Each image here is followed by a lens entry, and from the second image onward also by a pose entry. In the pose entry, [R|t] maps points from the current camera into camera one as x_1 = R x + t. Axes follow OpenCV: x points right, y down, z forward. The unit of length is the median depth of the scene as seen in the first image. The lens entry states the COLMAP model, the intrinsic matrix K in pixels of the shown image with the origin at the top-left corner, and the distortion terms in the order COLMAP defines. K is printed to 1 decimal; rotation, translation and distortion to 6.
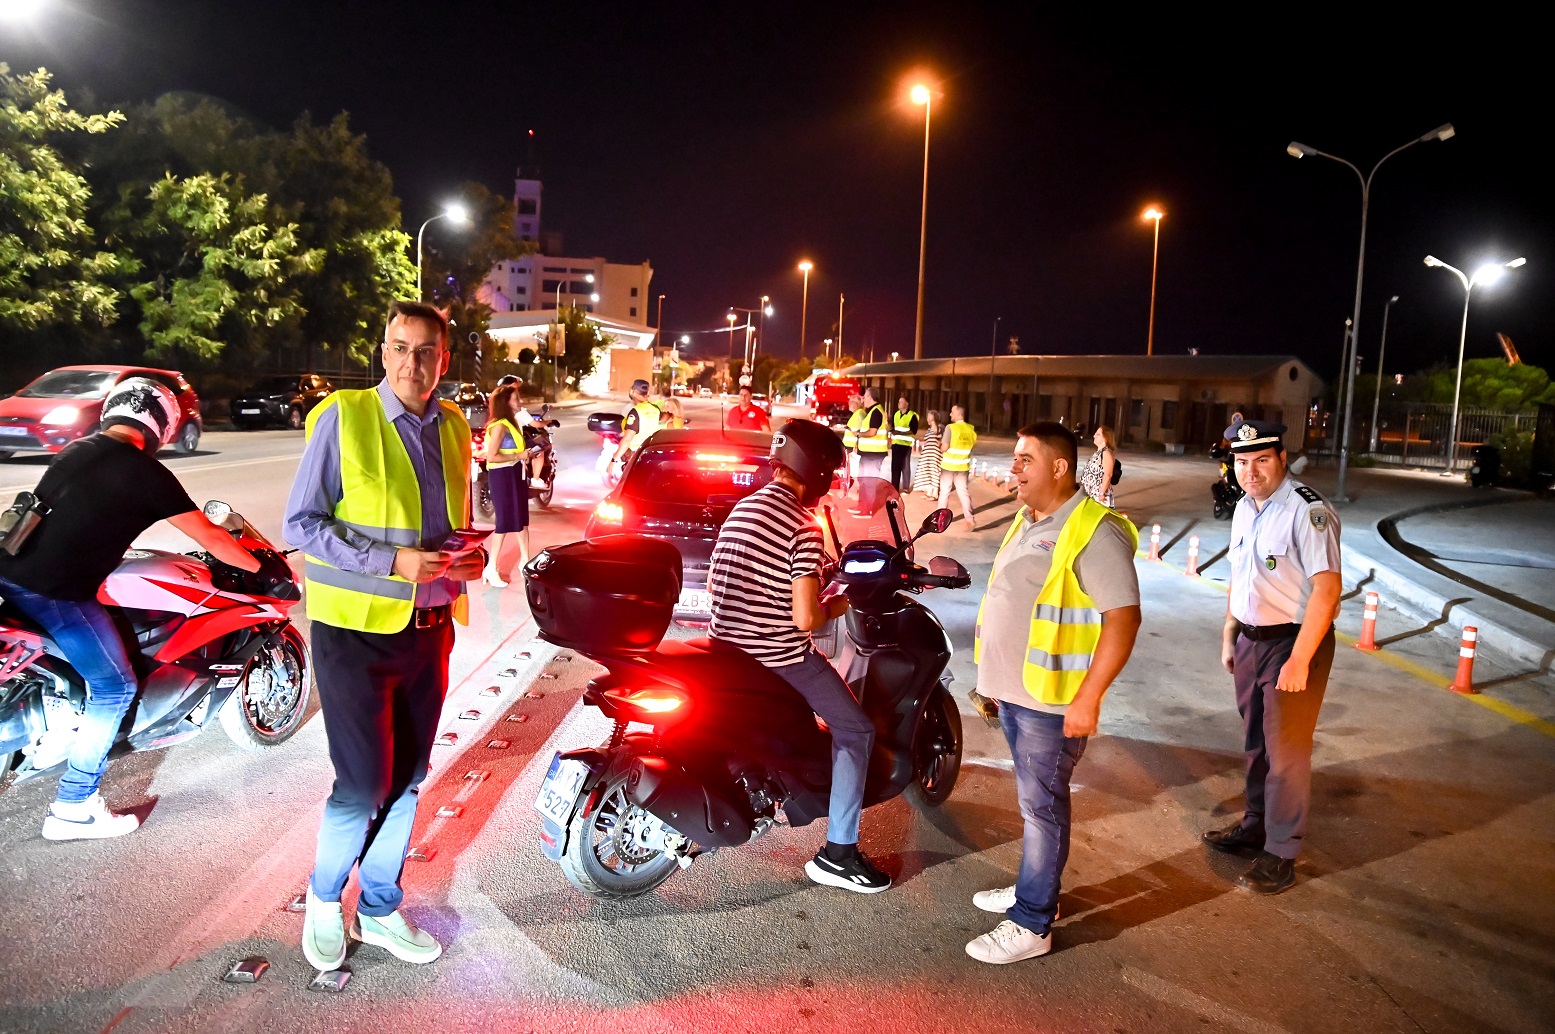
lens RADIAL K [[1119.9, 0, 777.5], [0, 1119.9, 517.0], [0, 0, 1]] dist [-0.120360, 0.000574]
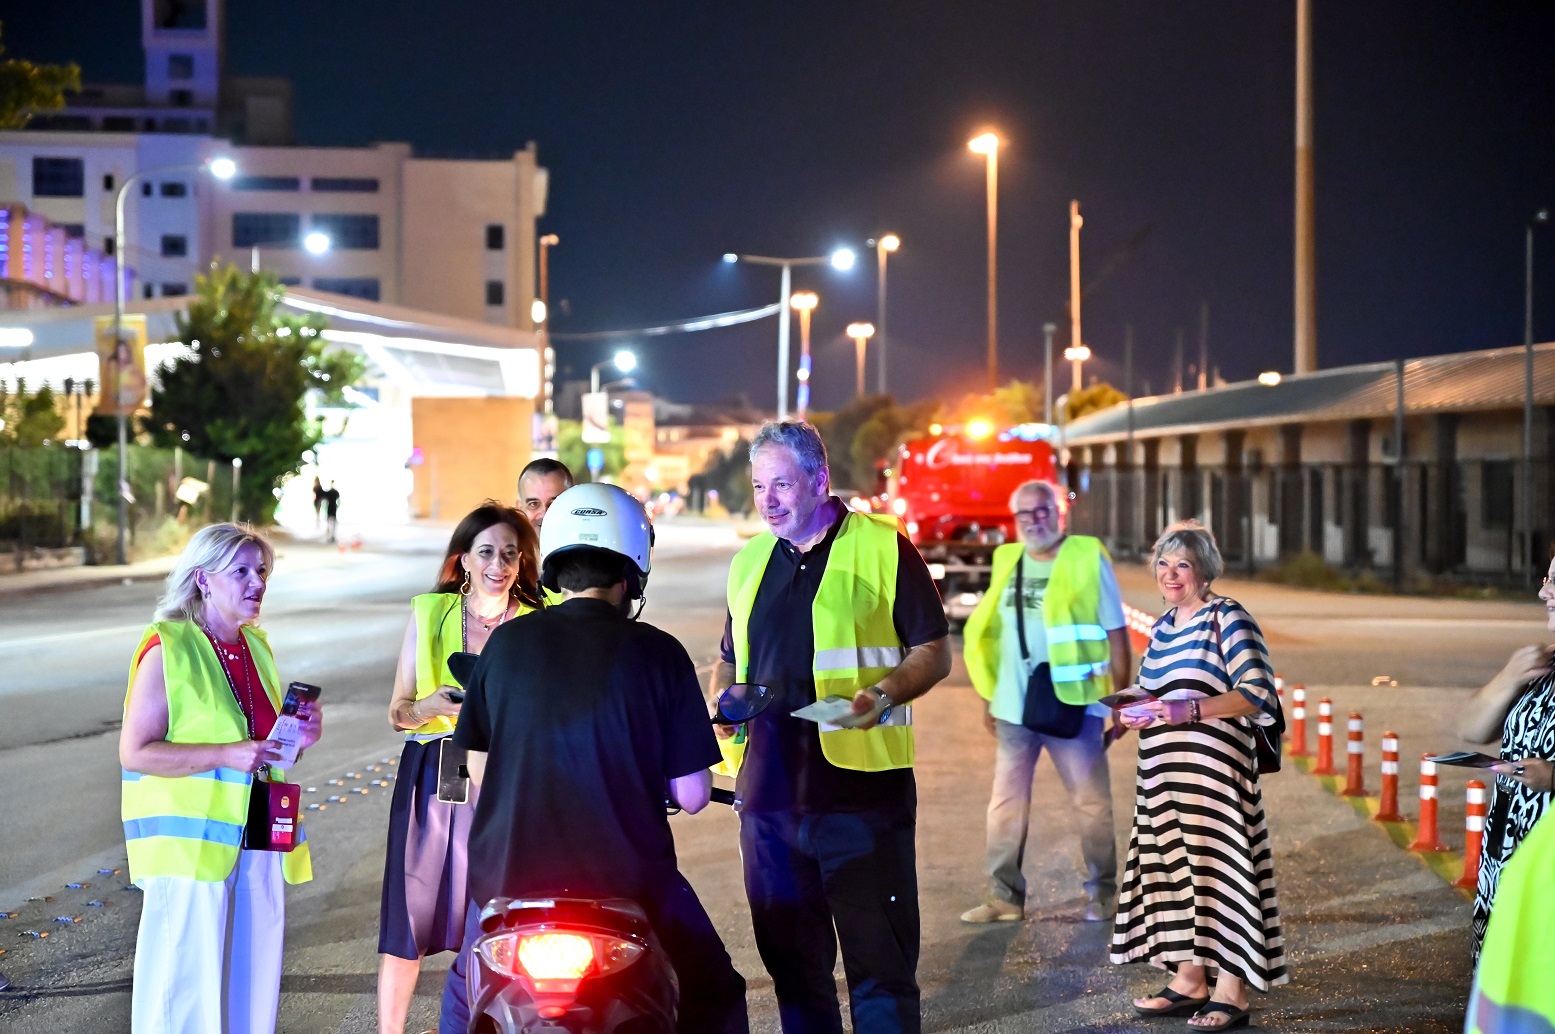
lens RADIAL K [[3034.7, 0, 777.5], [0, 3034.7, 517.0], [0, 0, 1]] dist [0.380876, -0.329921]
pose [[0.996911, -0.052381, -0.058513, 0.027317], [0.045817, 0.993053, -0.108384, -0.010230], [0.063784, 0.105369, 0.992386, 0.112730]]
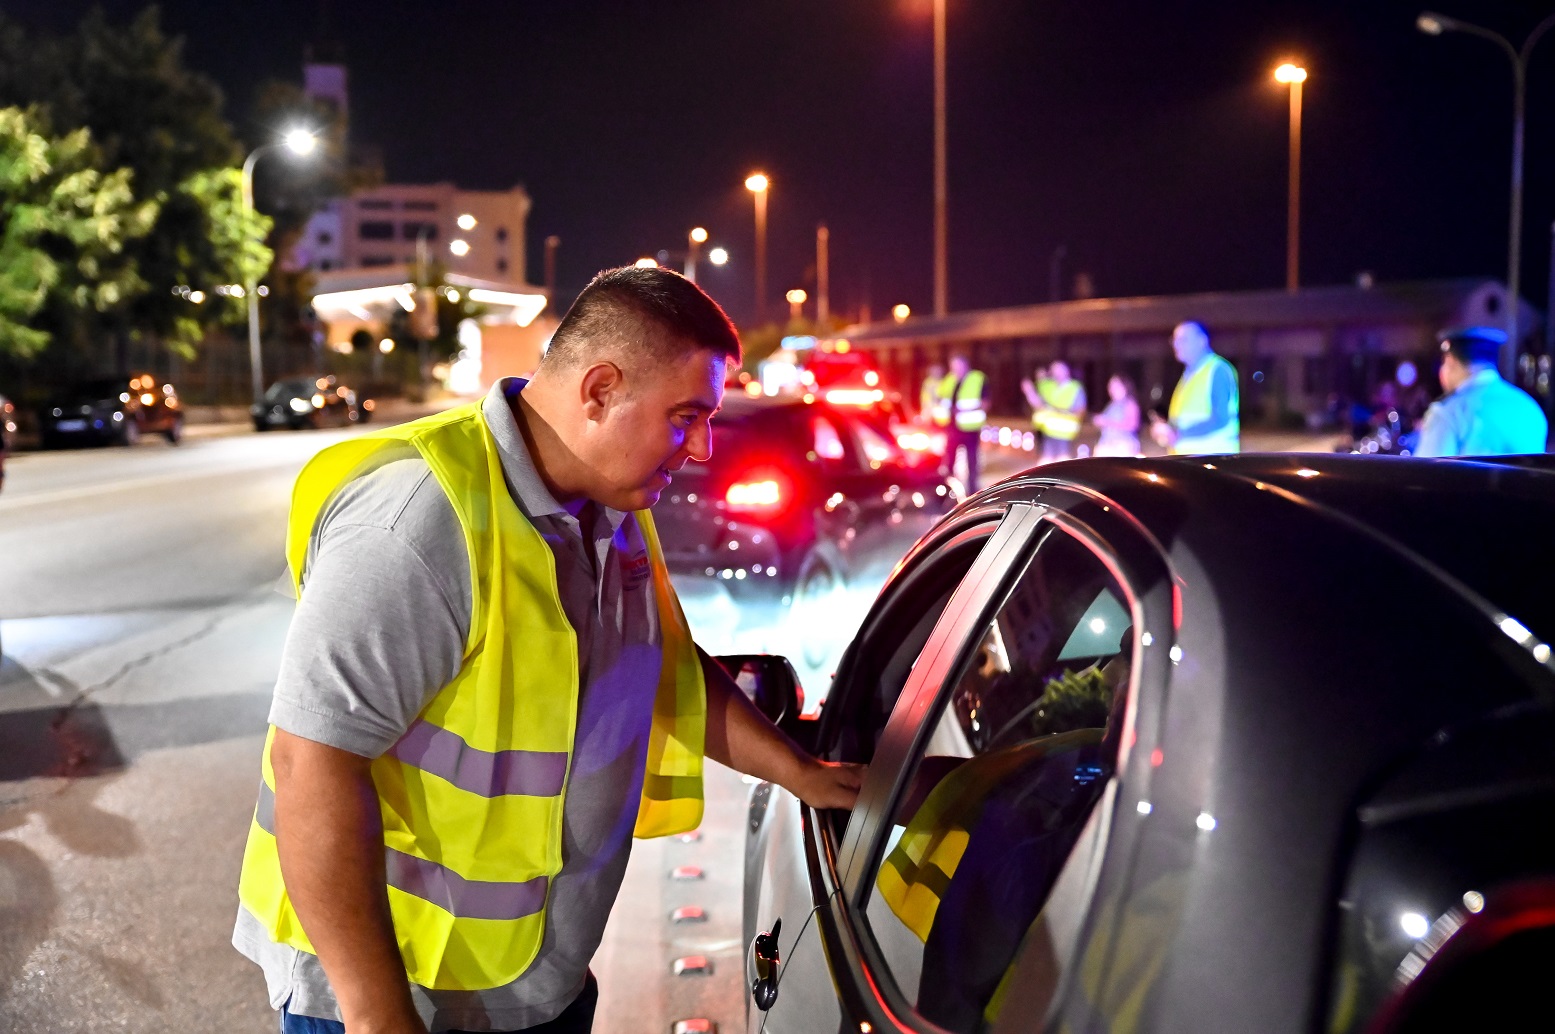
lens RADIAL K [[1754.1, 0, 777.5], [0, 1754.1, 517.0], [0, 0, 1]] dist [-0.023205, -0.022285]
pose [[0.998191, -0.052097, 0.030023, -0.014857], [0.053031, 0.998106, -0.031177, 0.008557], [-0.028342, 0.032712, 0.999063, -0.061247]]
